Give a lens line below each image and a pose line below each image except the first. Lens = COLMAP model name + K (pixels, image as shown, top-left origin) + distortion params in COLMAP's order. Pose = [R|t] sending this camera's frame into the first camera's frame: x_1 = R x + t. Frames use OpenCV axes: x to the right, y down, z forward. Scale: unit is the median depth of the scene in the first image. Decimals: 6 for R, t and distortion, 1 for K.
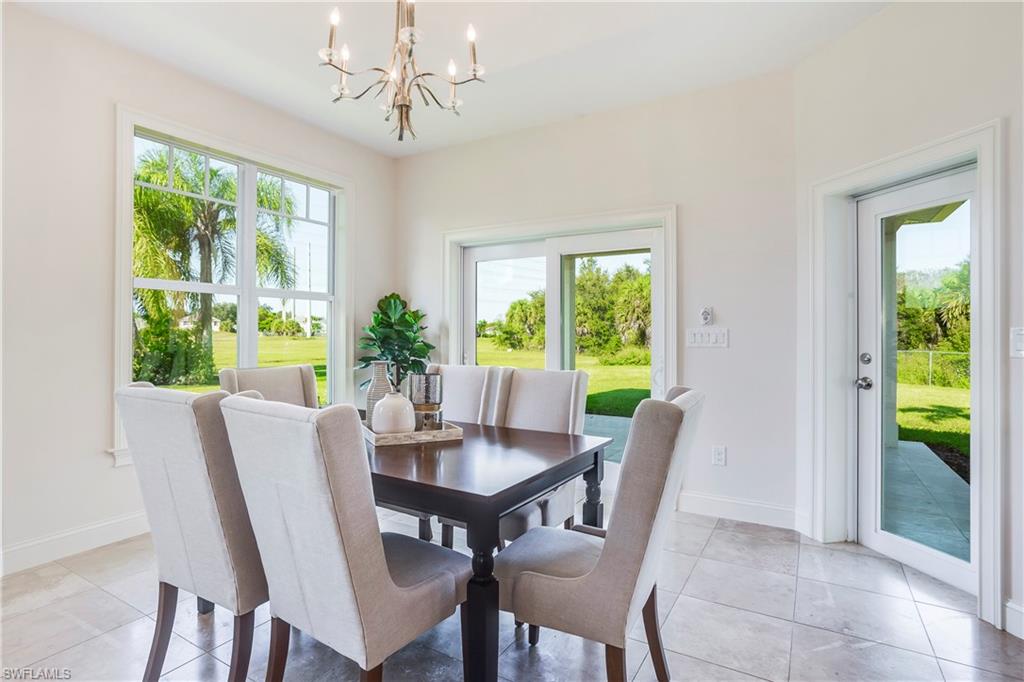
lens RADIAL K [[517.2, 0, 511.2], [0, 517.2, 333.6], [0, 0, 1]] dist [-0.044861, 0.023655]
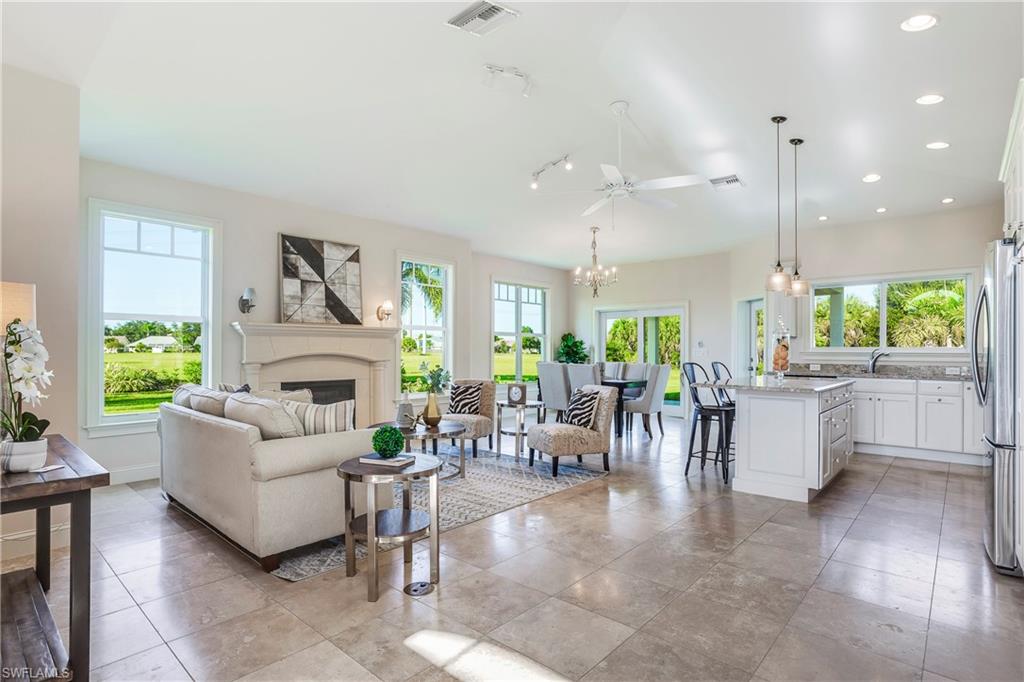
lens RADIAL K [[517.2, 0, 513.9], [0, 517.2, 344.2], [0, 0, 1]] dist [-0.044861, 0.023655]
pose [[0.982310, -0.001966, -0.187250, -0.004716], [-0.000096, 0.999939, -0.011003, -0.000429], [0.187260, 0.010826, 0.982251, -0.149819]]
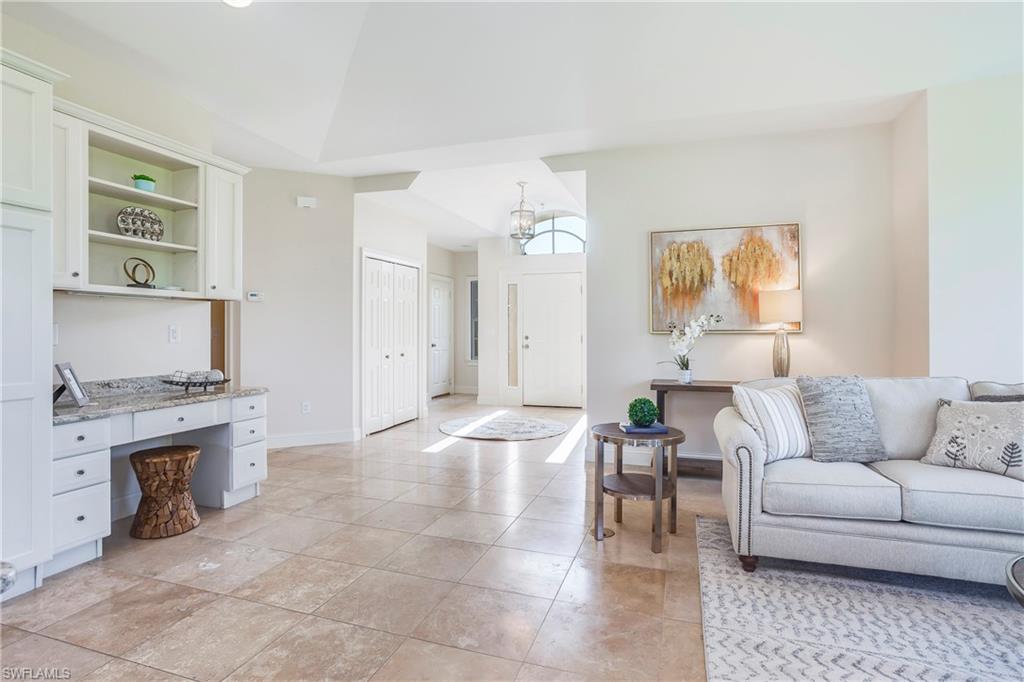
lens RADIAL K [[517.2, 0, 510.7], [0, 517.2, 330.8], [0, 0, 1]] dist [-0.044861, 0.023655]
pose [[-0.977956, -0.001246, -0.208807, 0.000787], [-0.001744, 0.999996, 0.002204, -0.000057], [0.208803, 0.002520, -0.977954, -0.014792]]
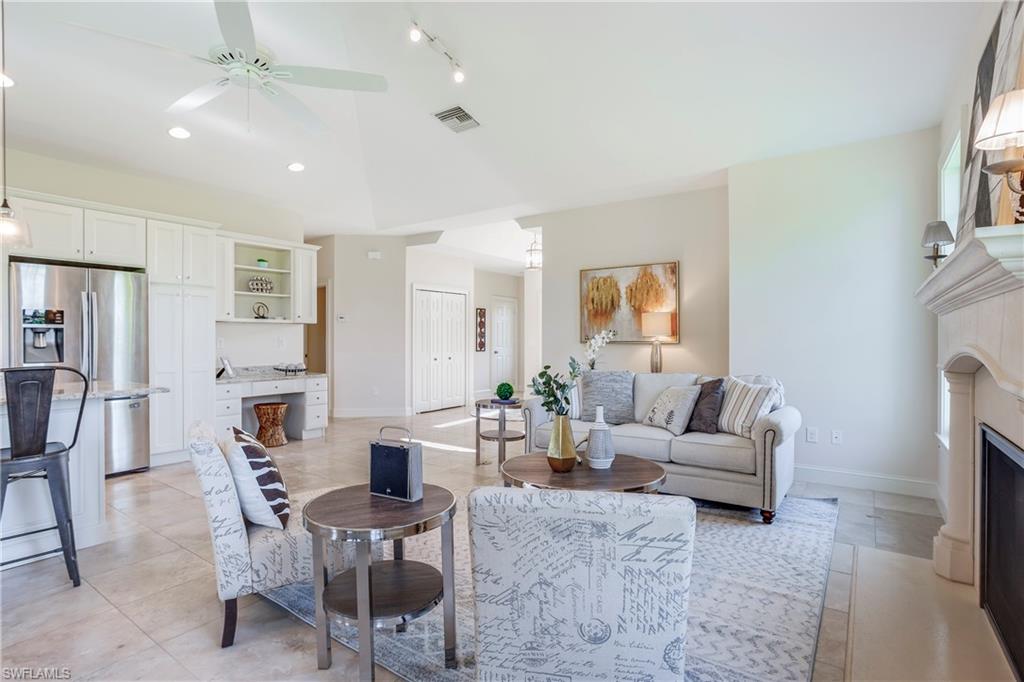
lens RADIAL K [[517.2, 0, 514.9], [0, 517.2, 343.5], [0, 0, 1]] dist [-0.044861, 0.023655]
pose [[-0.996702, -0.003561, 0.081072, -0.046389], [-0.002768, 0.999947, 0.009891, -0.000757], [-0.081103, 0.009634, -0.996659, 0.040631]]
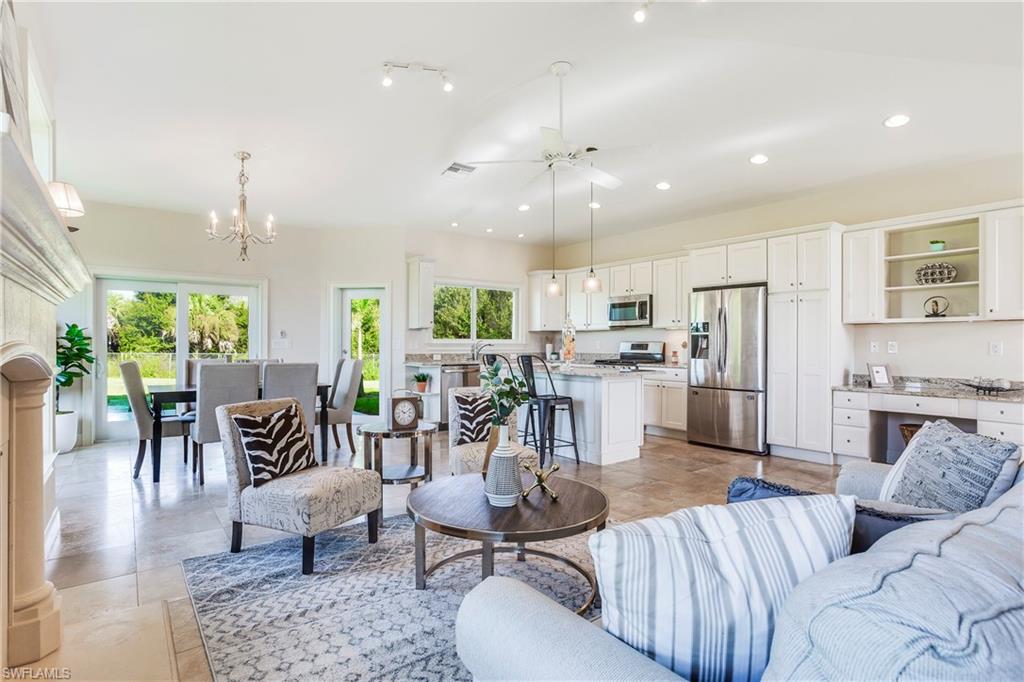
lens RADIAL K [[517.2, 0, 502.1], [0, 517.2, 348.4], [0, 0, 1]] dist [-0.044861, 0.023655]
pose [[0.385907, -0.012771, 0.922449, -0.106362], [-0.002366, 0.999887, 0.014833, -0.000678], [-0.922535, -0.007907, 0.385833, -0.057080]]
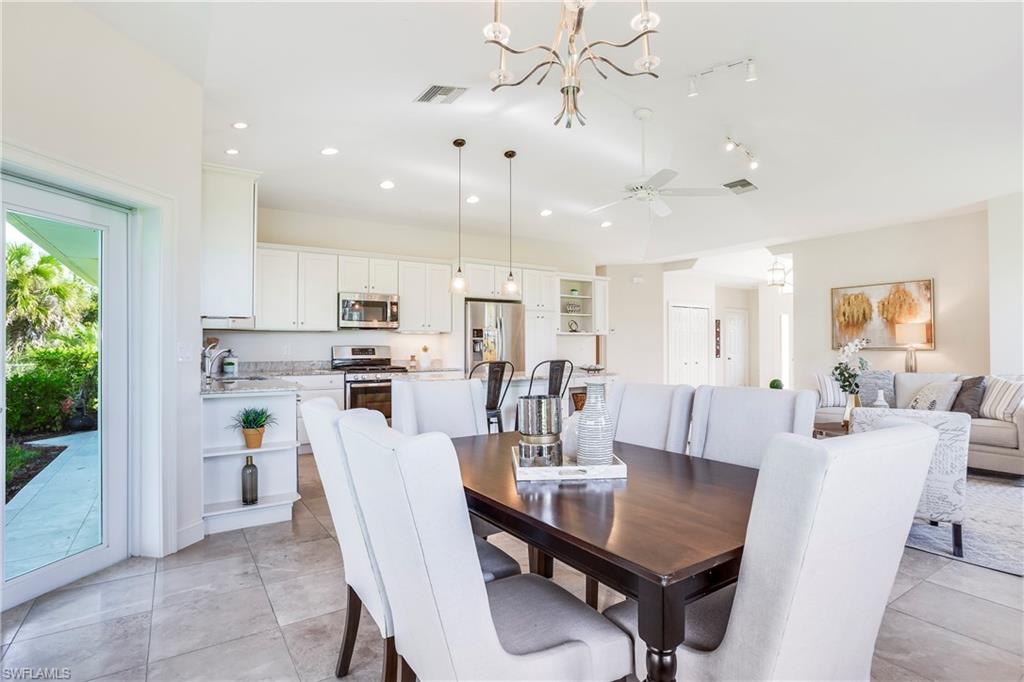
lens RADIAL K [[517.2, 0, 509.8], [0, 517.2, 339.6], [0, 0, 1]] dist [-0.044861, 0.023655]
pose [[-0.902052, 0.003954, 0.431609, -0.027709], [-0.002264, 0.999901, -0.013891, -0.000192], [-0.431621, -0.013507, -0.901954, 0.099373]]
